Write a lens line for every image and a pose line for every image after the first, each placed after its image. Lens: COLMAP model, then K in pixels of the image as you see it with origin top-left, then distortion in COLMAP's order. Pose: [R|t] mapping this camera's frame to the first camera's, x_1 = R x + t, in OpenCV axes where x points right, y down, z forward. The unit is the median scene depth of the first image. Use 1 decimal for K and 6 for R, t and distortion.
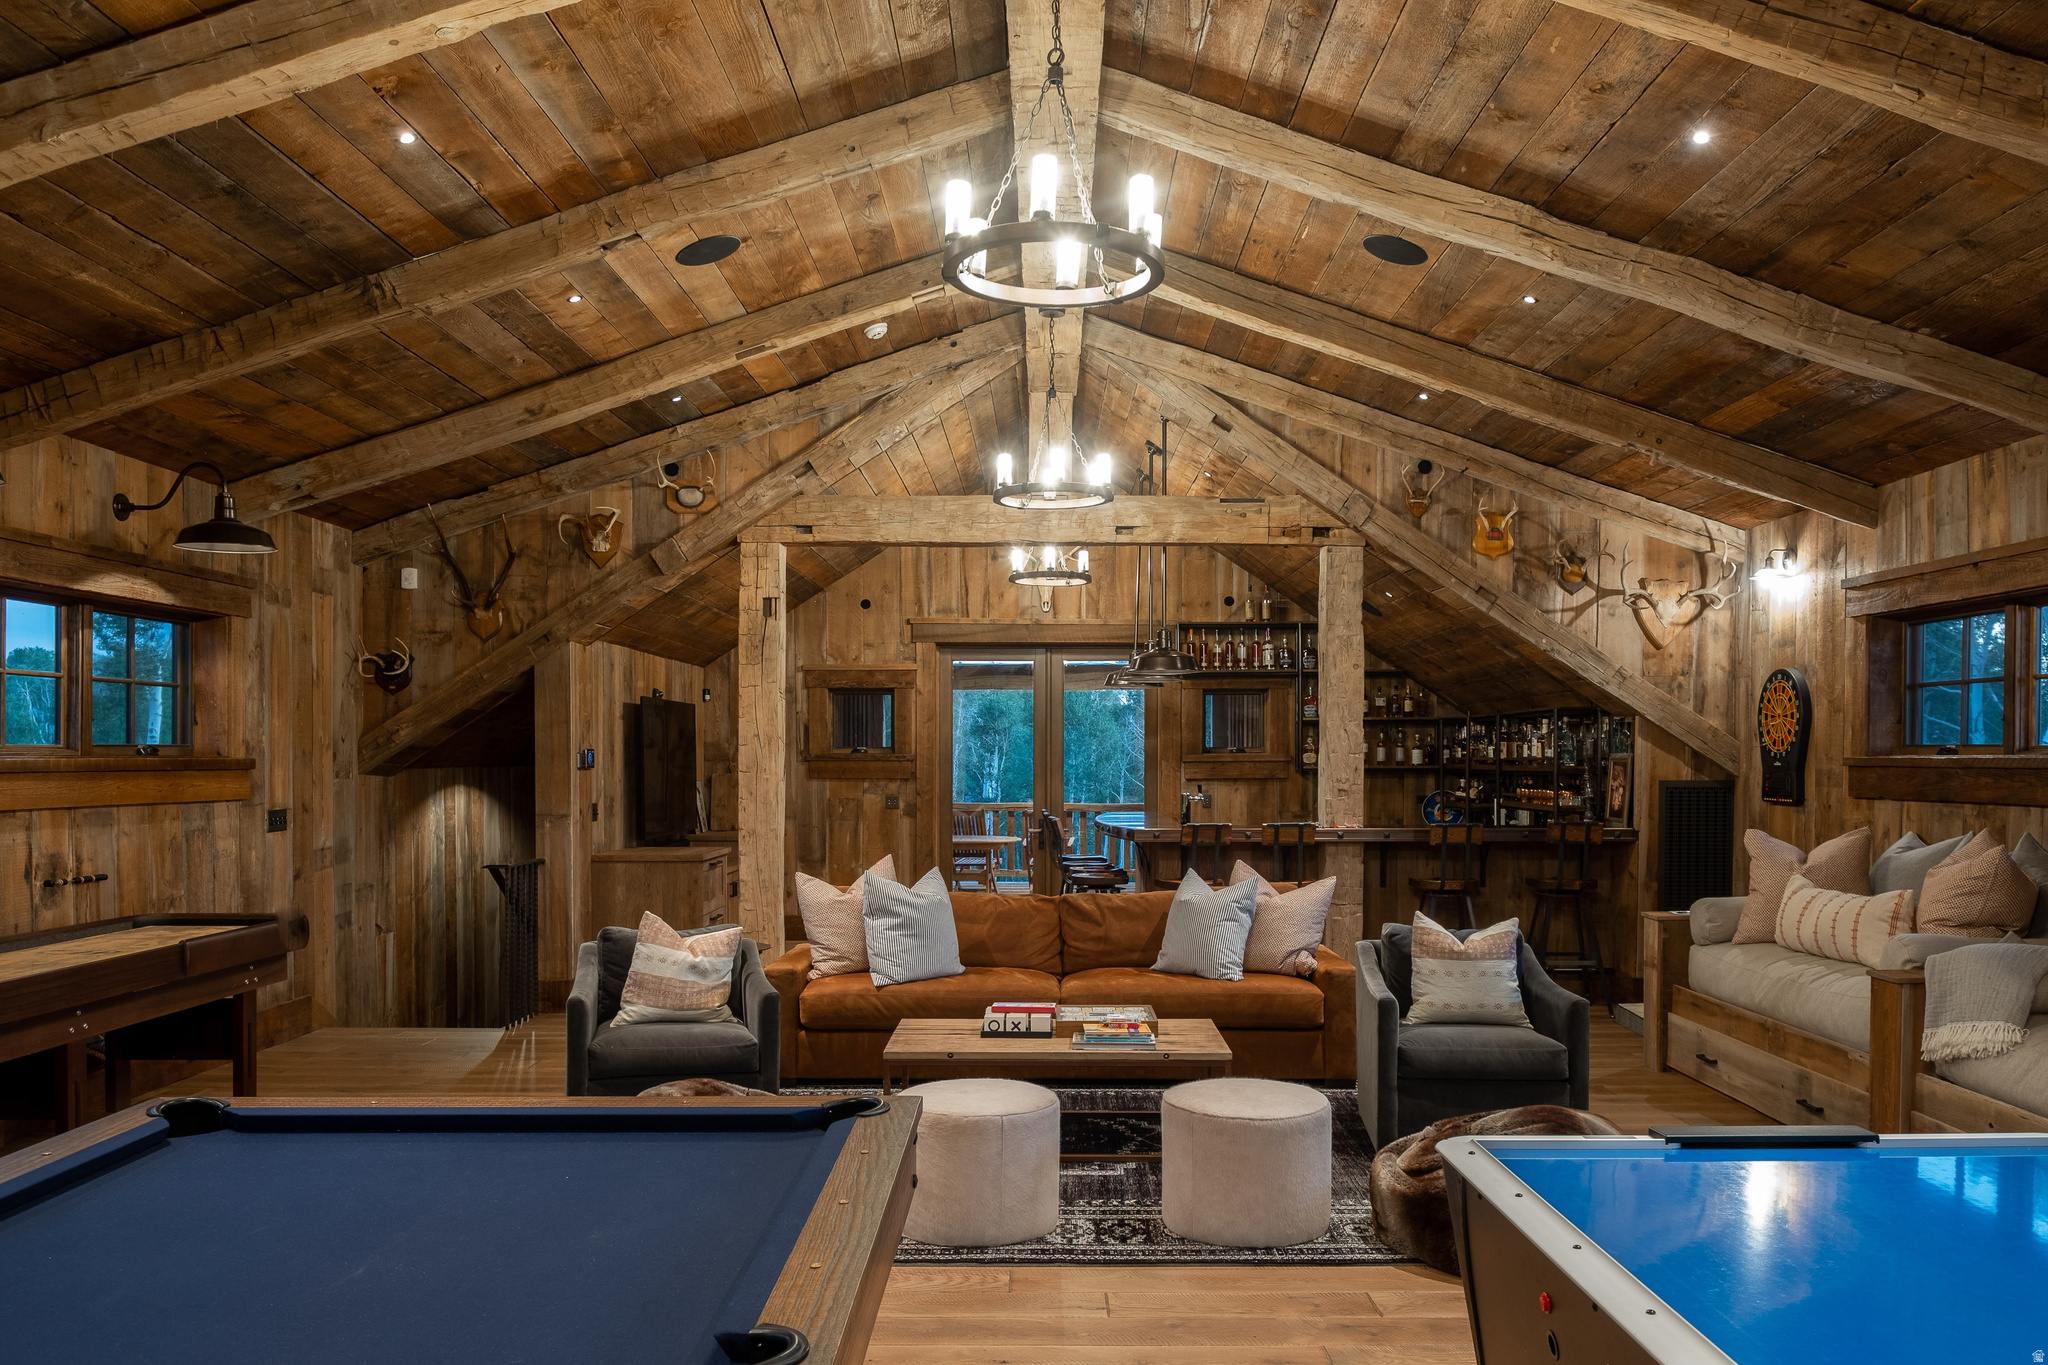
lens RADIAL K [[1590.4, 0, 1035.7], [0, 1590.4, 798.9], [0, 0, 1]] dist [0.003553, 0.008797]
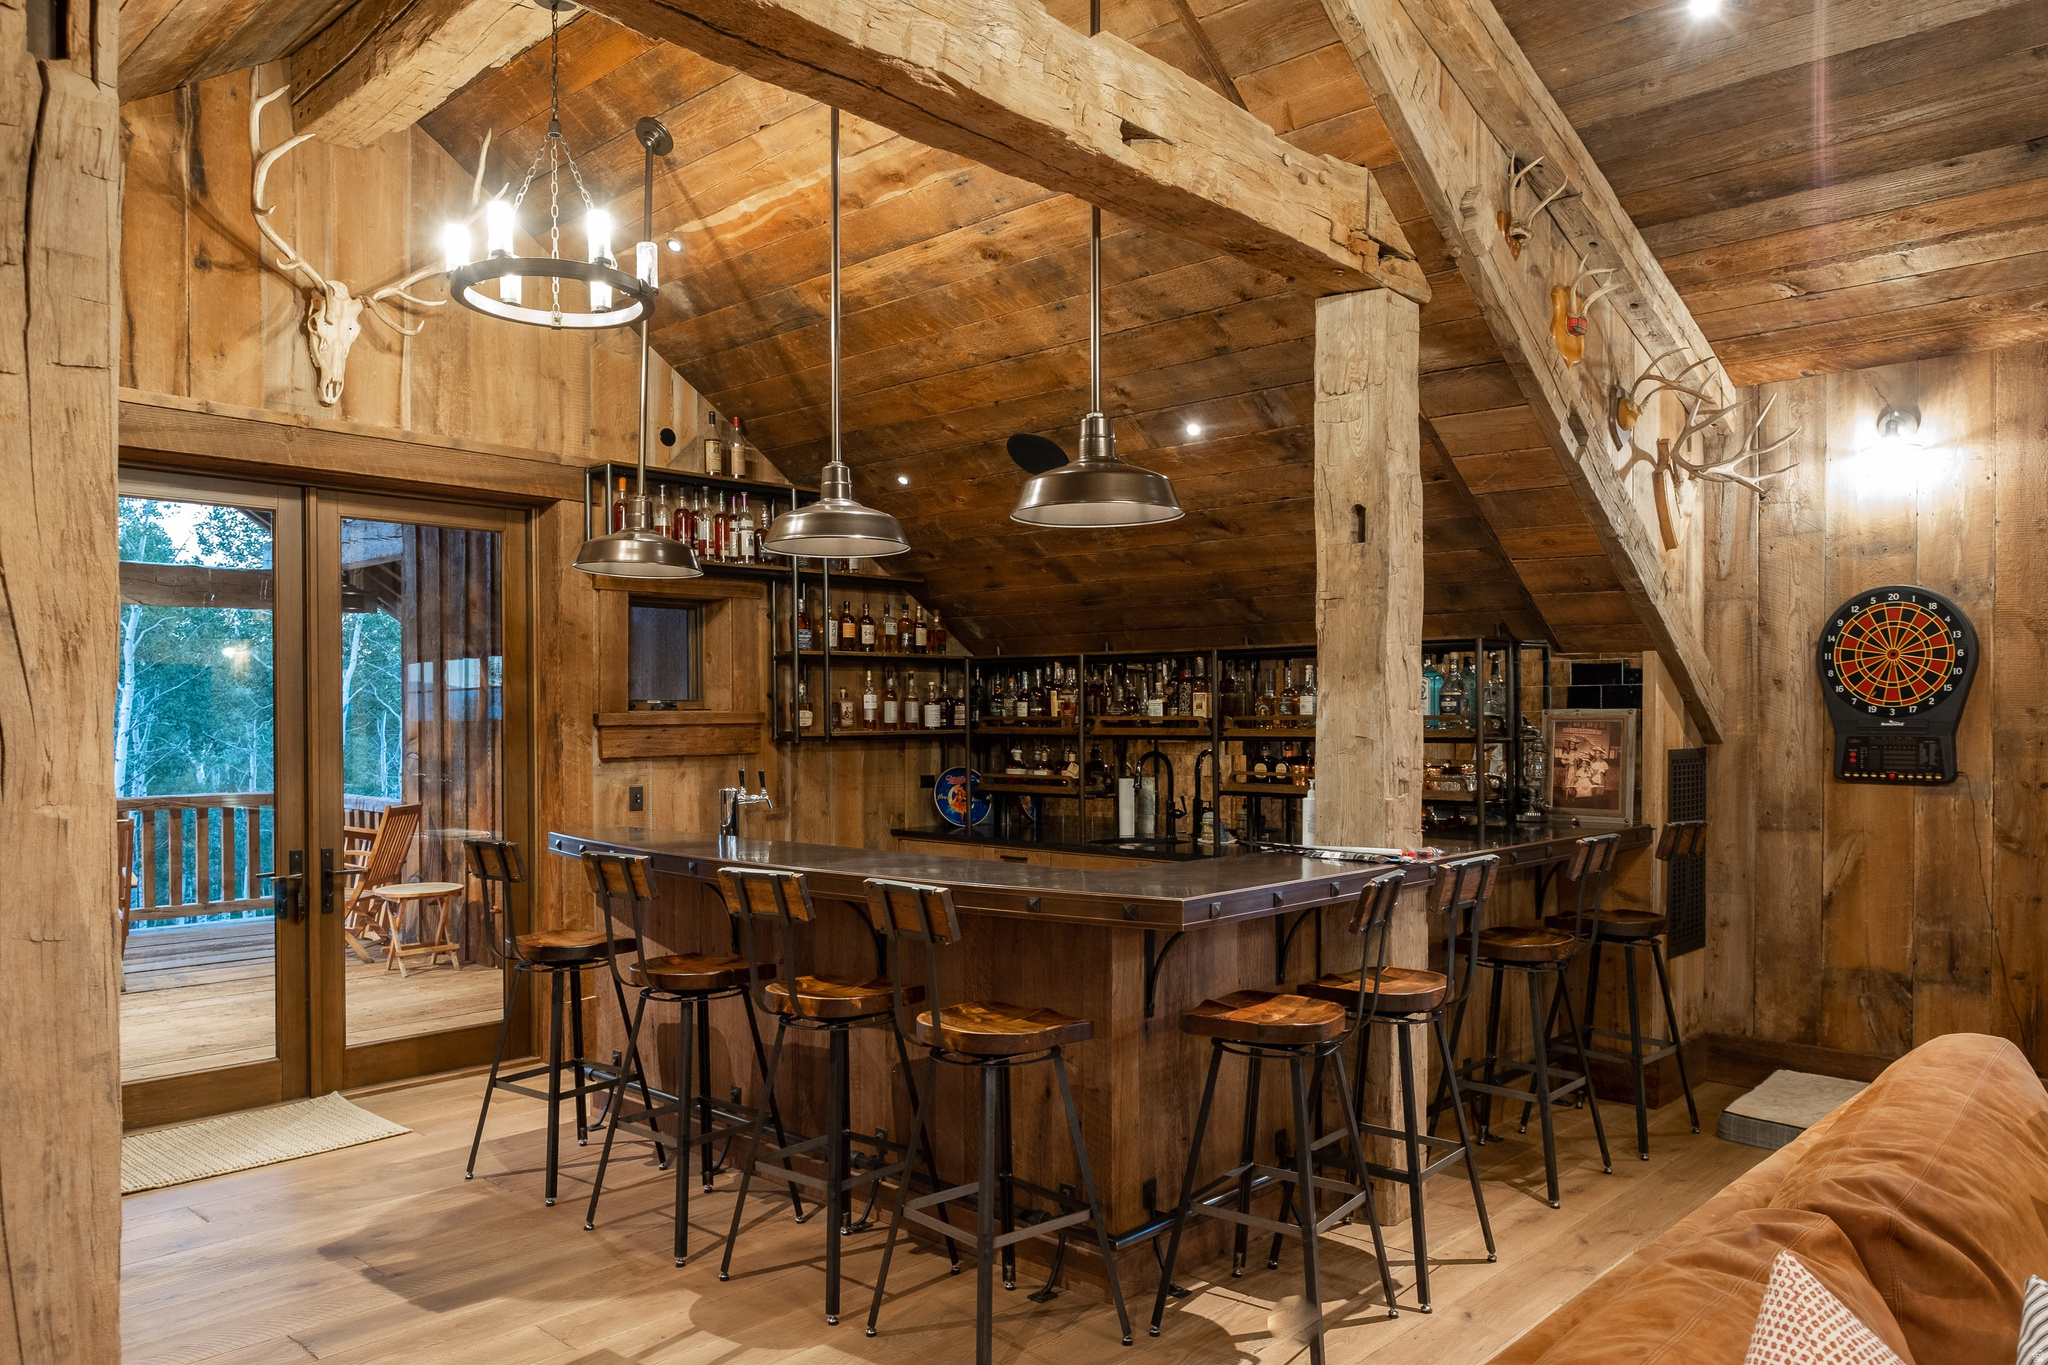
lens RADIAL K [[1436.9, 0, 1021.4], [0, 1436.9, 727.9], [0, 0, 1]] dist [0.001231, 0.002858]
pose [[0.682802, -0.008047, 0.730559, -0.227192], [0.021938, 0.999714, -0.009492, -0.021224], [-0.730274, 0.022508, 0.682784, 0.799225]]
